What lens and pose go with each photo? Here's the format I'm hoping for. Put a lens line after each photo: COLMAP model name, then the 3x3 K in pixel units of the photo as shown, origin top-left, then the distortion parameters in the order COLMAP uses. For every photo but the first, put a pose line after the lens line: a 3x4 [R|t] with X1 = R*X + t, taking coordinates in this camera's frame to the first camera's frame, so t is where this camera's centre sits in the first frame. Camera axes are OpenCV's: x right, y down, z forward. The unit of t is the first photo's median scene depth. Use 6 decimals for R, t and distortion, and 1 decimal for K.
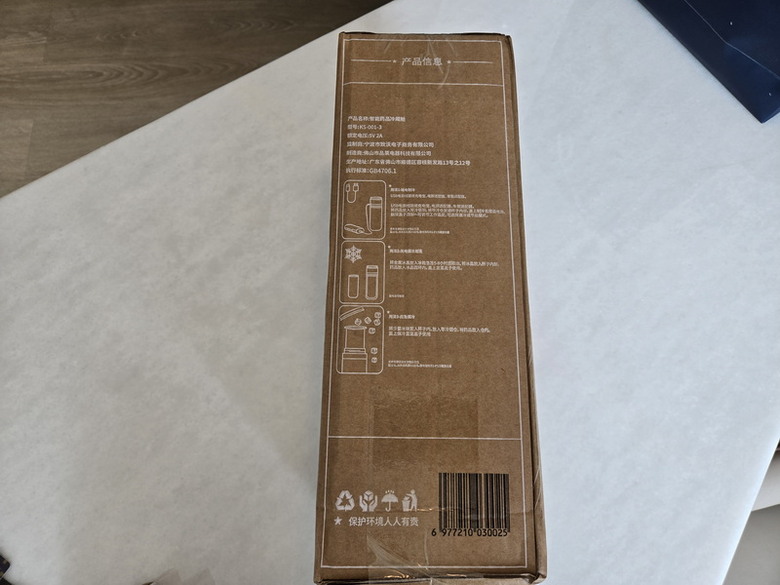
lens RADIAL K [[524.6, 0, 394.7], [0, 524.6, 291.7], [0, 0, 1]] dist [0.037233, -0.038185]
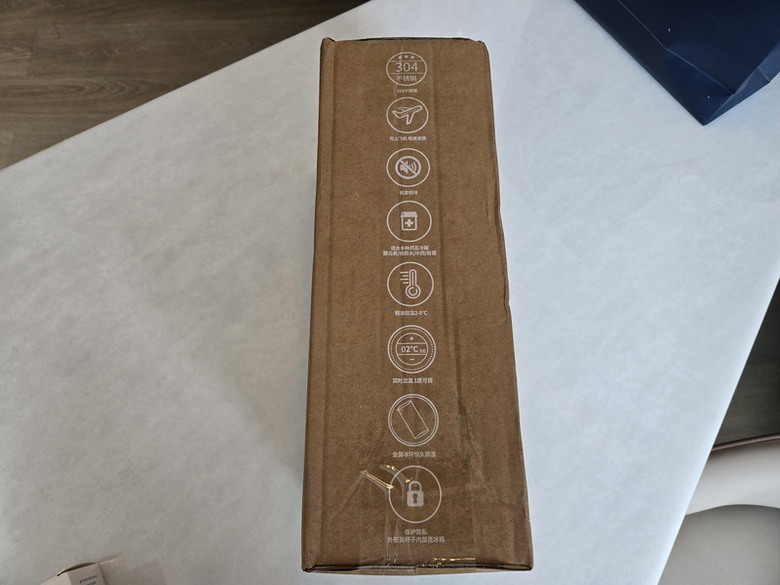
lens RADIAL K [[524.6, 0, 388.4], [0, 524.6, 291.1], [0, 0, 1]] dist [0.037233, -0.038185]
pose [[0.999870, 0.008271, 0.013834, 0.065218], [-0.007594, 0.998806, -0.048261, 0.068934], [-0.014216, 0.048150, 0.998739, -0.022073]]
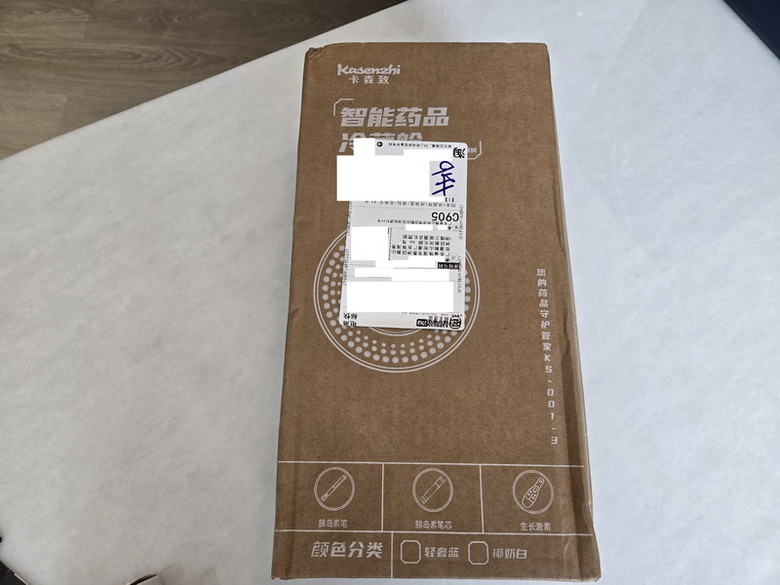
lens RADIAL K [[524.6, 0, 393.0], [0, 524.6, 295.5], [0, 0, 1]] dist [0.037233, -0.038185]
pose [[0.995884, 0.088746, -0.018428, -0.069833], [-0.089188, 0.995708, -0.024738, 0.054001], [0.016153, 0.026279, 0.999524, 0.081909]]
